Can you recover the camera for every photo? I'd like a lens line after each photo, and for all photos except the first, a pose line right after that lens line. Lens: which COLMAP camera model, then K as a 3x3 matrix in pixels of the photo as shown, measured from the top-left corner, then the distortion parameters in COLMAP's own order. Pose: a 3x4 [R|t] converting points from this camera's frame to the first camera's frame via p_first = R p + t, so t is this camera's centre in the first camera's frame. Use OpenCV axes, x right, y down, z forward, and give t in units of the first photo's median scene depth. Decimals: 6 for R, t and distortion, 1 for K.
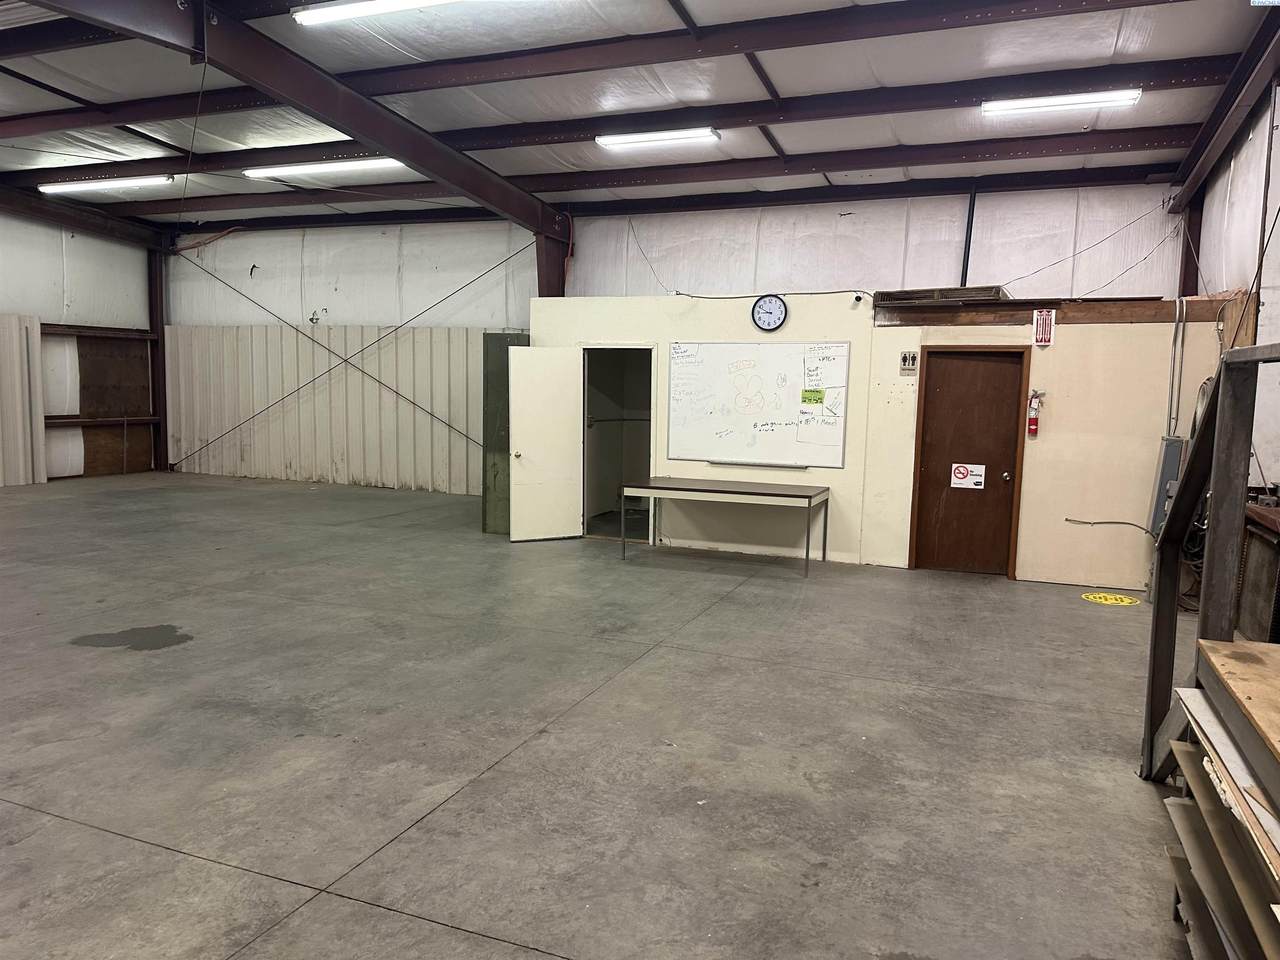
lens RADIAL K [[899.5, 0, 649.9], [0, 899.5, 486.9], [0, 0, 1]] dist [0.029026, -0.027770]
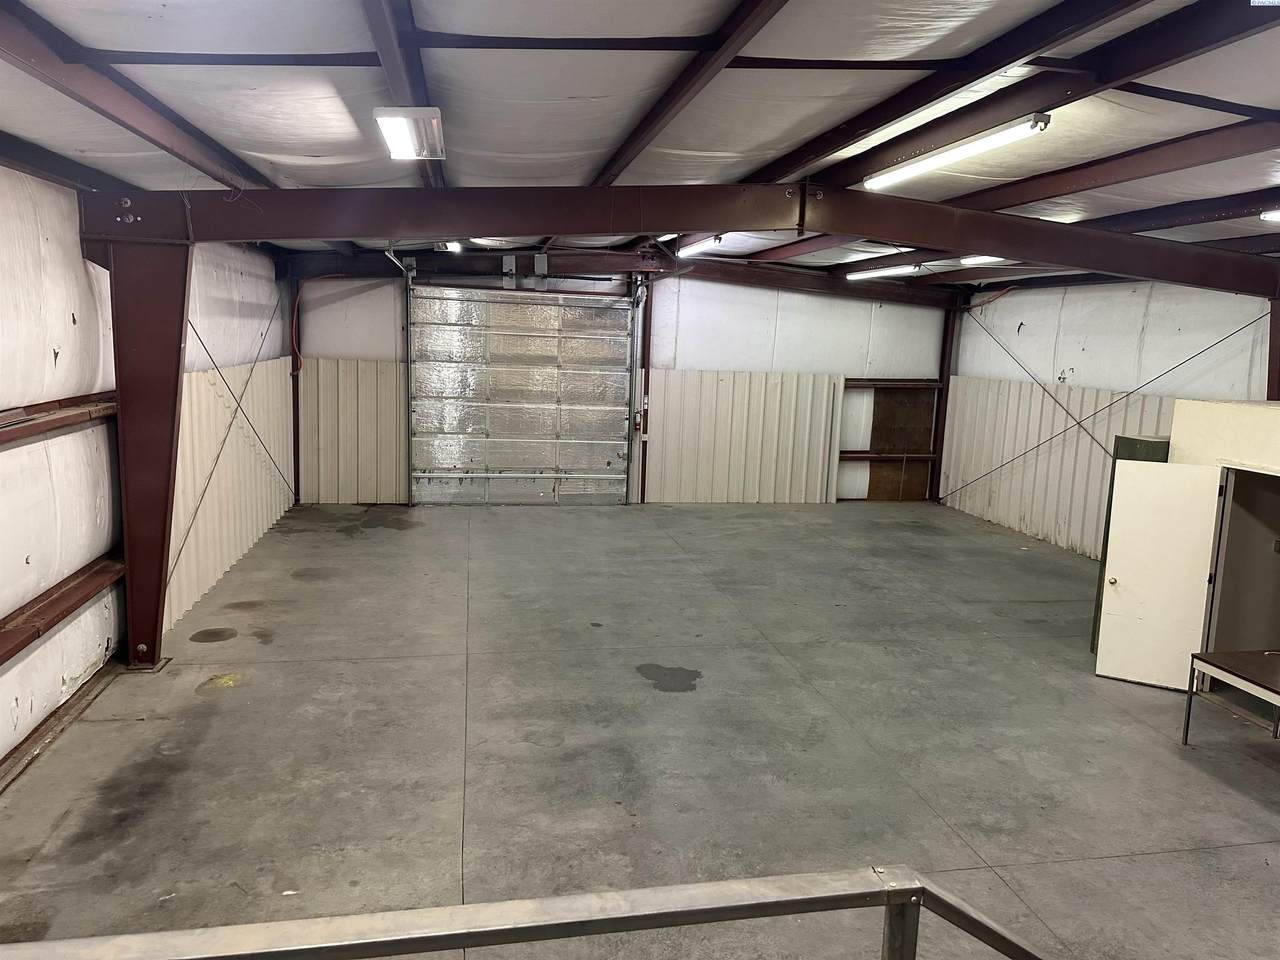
lens RADIAL K [[899.5, 0, 645.1], [0, 899.5, 467.7], [0, 0, 1]] dist [0.029026, -0.027770]
pose [[0.537379, 0.118425, -0.834984, 0.231165], [-0.116089, 0.991054, 0.065848, -0.104018], [0.835312, 0.061548, 0.546320, 0.085568]]
